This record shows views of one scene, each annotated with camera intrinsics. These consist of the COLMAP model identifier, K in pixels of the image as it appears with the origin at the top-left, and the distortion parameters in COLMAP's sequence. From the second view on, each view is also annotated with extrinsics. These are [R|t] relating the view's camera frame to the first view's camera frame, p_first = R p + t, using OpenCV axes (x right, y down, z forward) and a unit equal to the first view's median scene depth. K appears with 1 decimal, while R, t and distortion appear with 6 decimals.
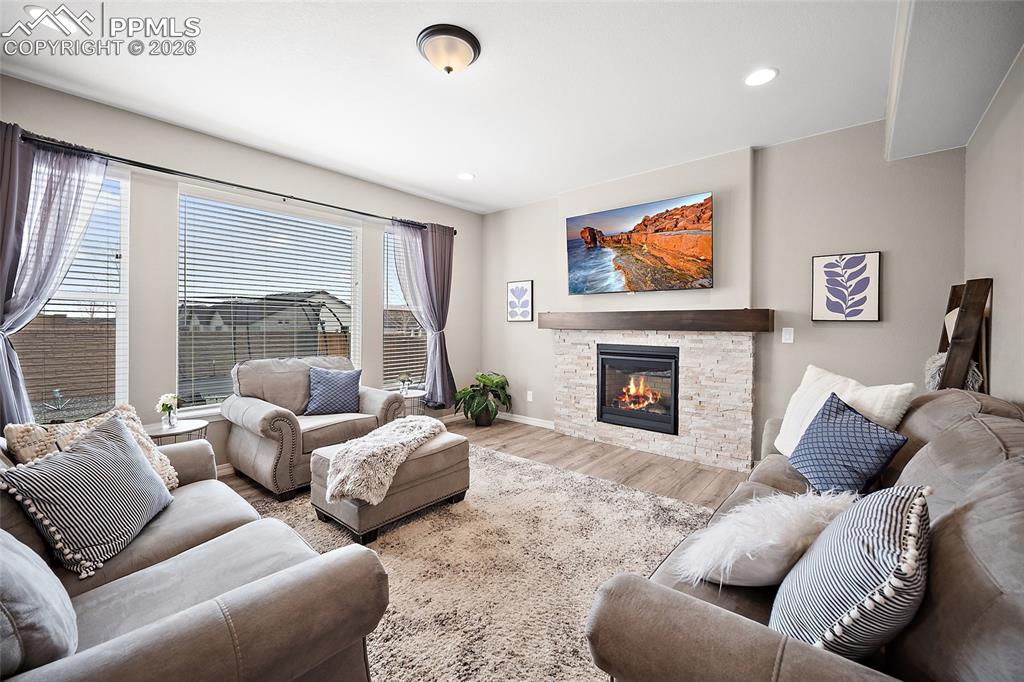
lens RADIAL K [[408.6, 0, 510.1], [0, 408.6, 328.1], [0, 0, 1]] dist [-0.005215, -0.000277]
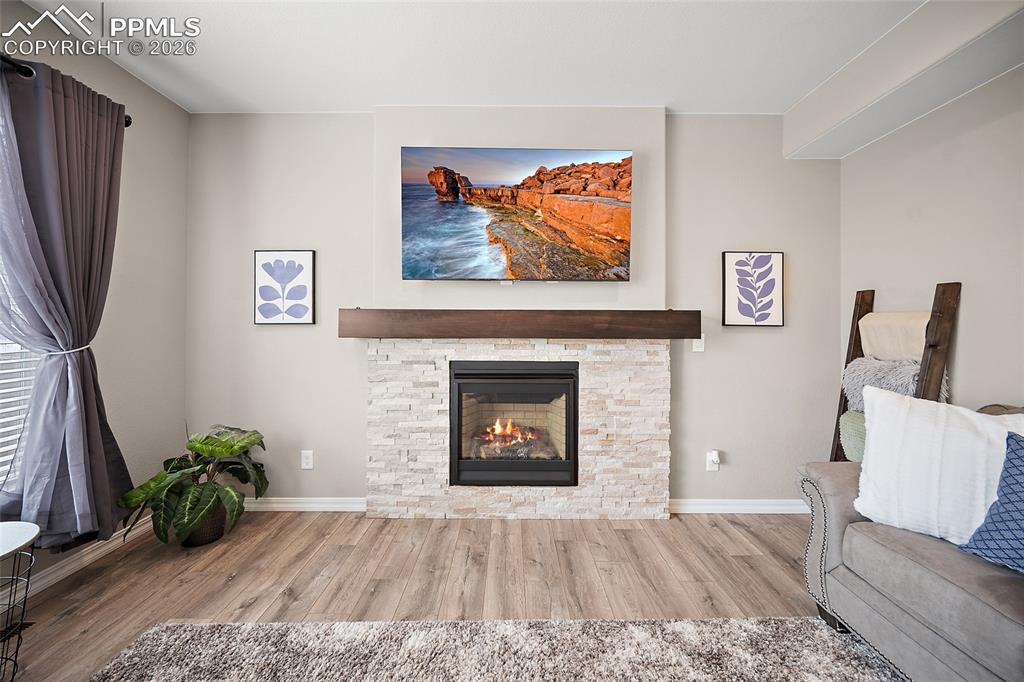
lens RADIAL K [[408.6, 0, 510.1], [0, 408.6, 328.1], [0, 0, 1]] dist [-0.005215, -0.000277]
pose [[0.755827, 0.000490, 0.654771, -0.140459], [0.005815, 0.999955, -0.007462, -0.007007], [-0.654745, 0.009447, 0.755791, 0.530607]]
